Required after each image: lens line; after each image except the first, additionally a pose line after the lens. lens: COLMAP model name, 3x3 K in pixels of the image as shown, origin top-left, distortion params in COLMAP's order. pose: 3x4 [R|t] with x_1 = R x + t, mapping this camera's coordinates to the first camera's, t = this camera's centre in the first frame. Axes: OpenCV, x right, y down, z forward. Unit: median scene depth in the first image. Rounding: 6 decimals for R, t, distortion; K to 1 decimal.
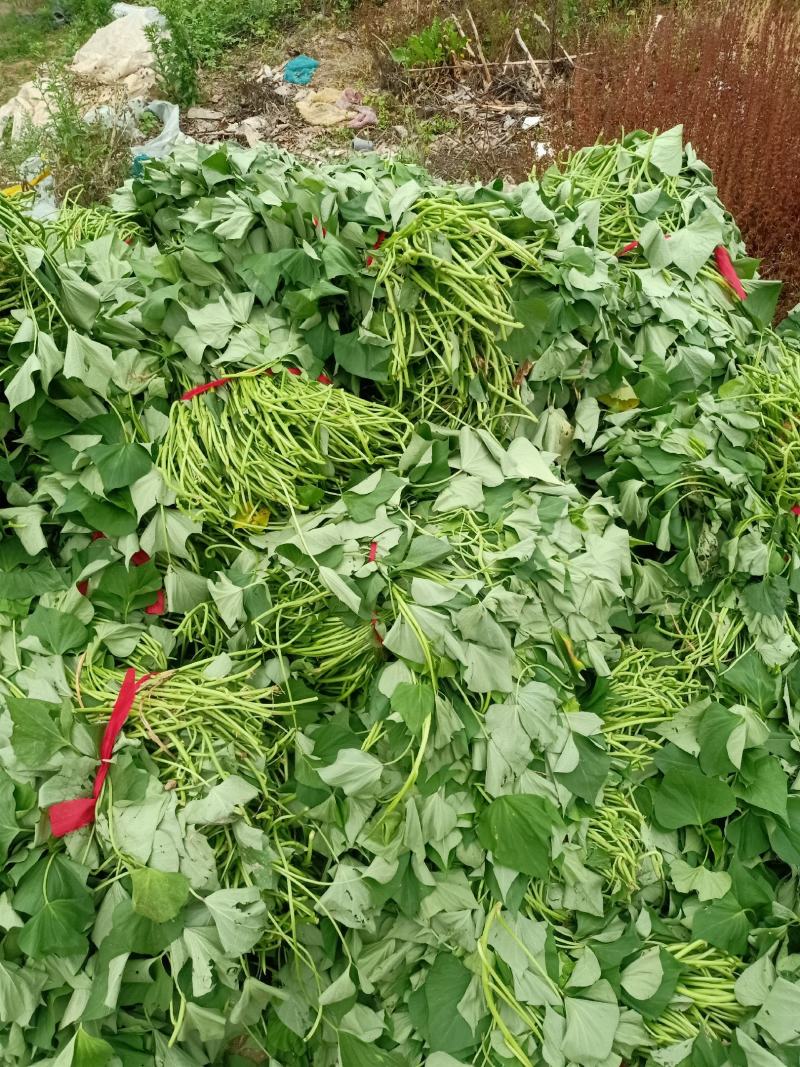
lens RADIAL K [[764.4, 0, 400.0], [0, 764.4, 533.5], [0, 0, 1]] dist [0.046067, -0.073614]
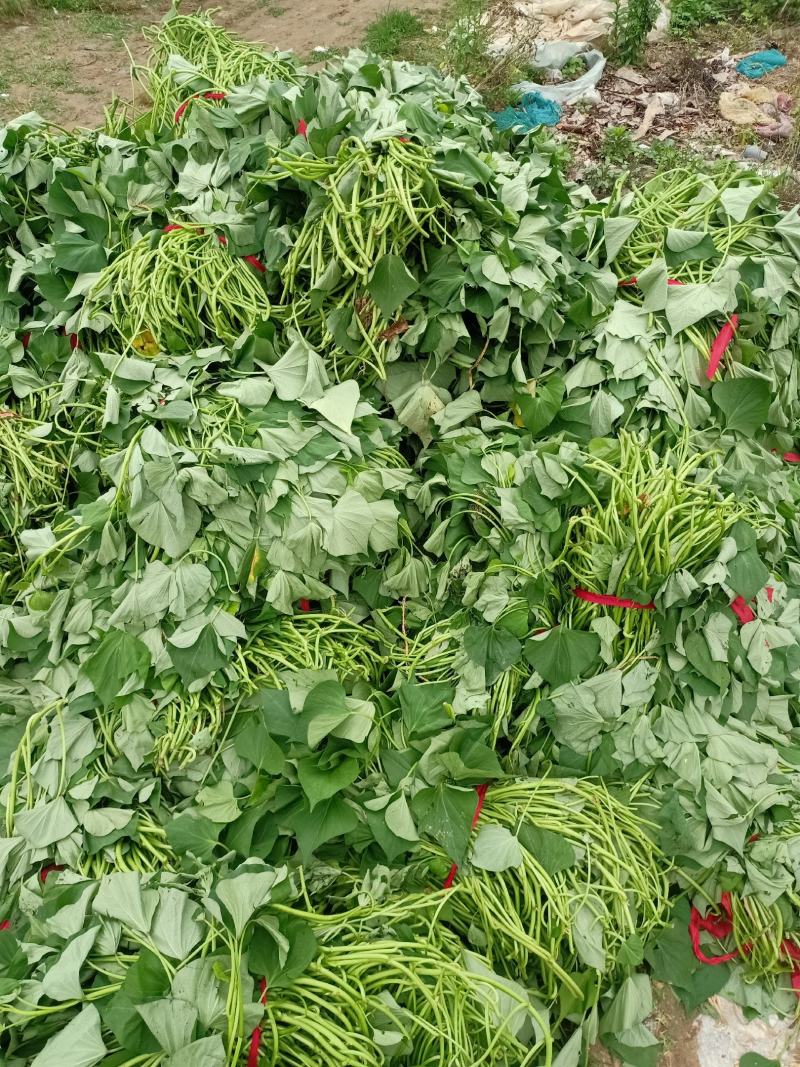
lens RADIAL K [[754.9, 0, 380.5], [0, 754.9, 533.1], [0, 0, 1]] dist [0.055051, -0.051458]
pose [[0.786085, 0.501172, -0.361797, 0.651709], [-0.486180, 0.862766, 0.138792, -0.106036], [0.381705, 0.066796, 0.921867, 0.081207]]
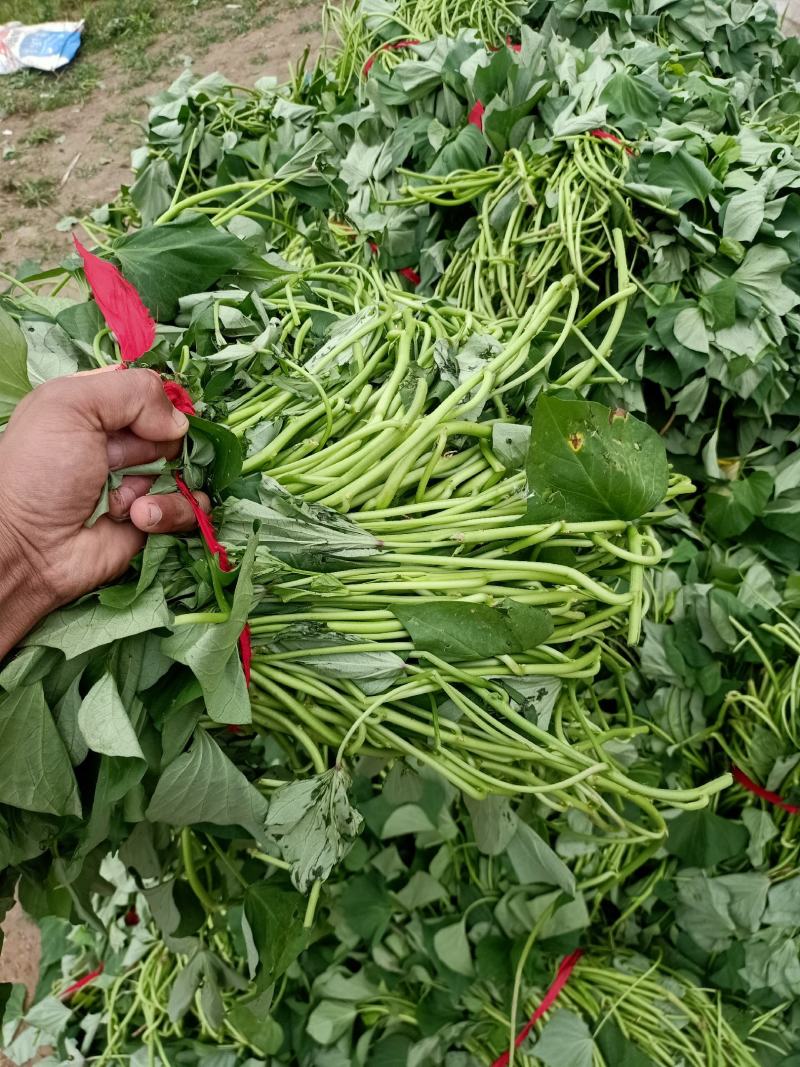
lens RADIAL K [[764.4, 0, 400.0], [0, 764.4, 533.5], [0, 0, 1]] dist [0.046067, -0.073614]
pose [[0.582644, 0.653548, -0.483116, 0.564117], [-0.501206, 0.756882, 0.419431, -0.354759], [0.639780, -0.002238, 0.768555, 0.272545]]
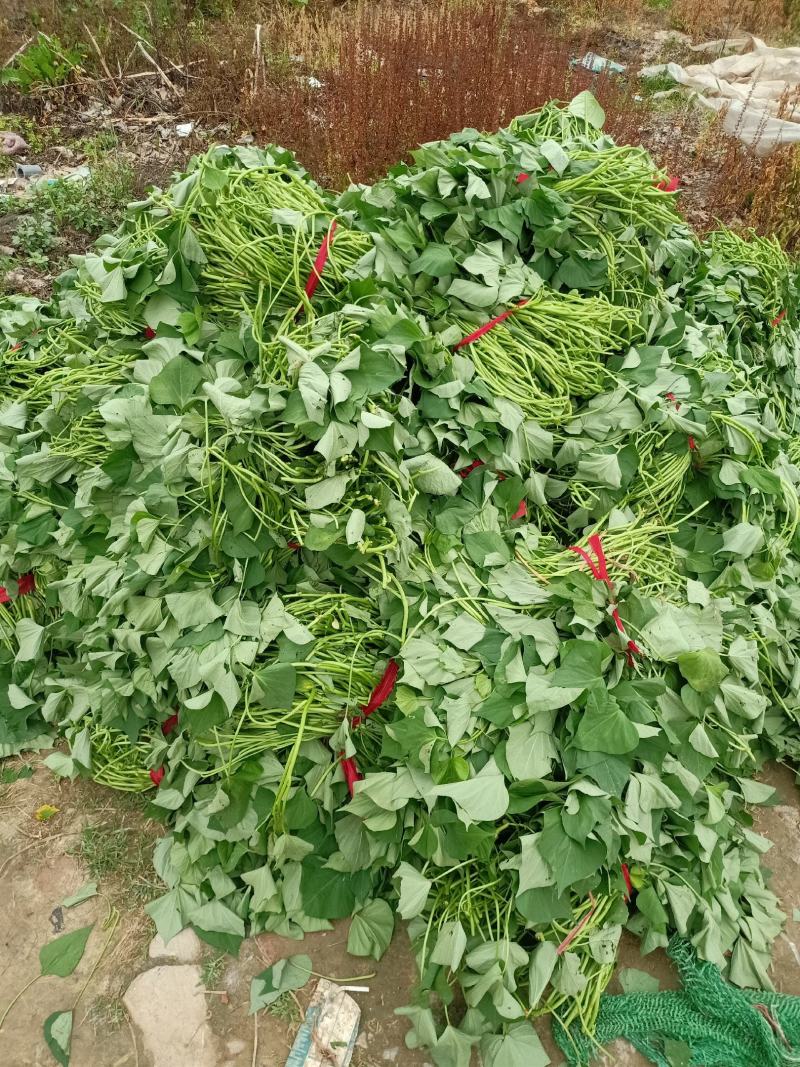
lens RADIAL K [[764.4, 0, 400.0], [0, 764.4, 533.5], [0, 0, 1]] dist [0.046067, -0.073614]
pose [[0.809919, -0.347071, 0.472835, -1.047171], [0.352871, 0.932257, 0.079865, -0.031444], [-0.468523, 0.102165, 0.877524, 0.046631]]
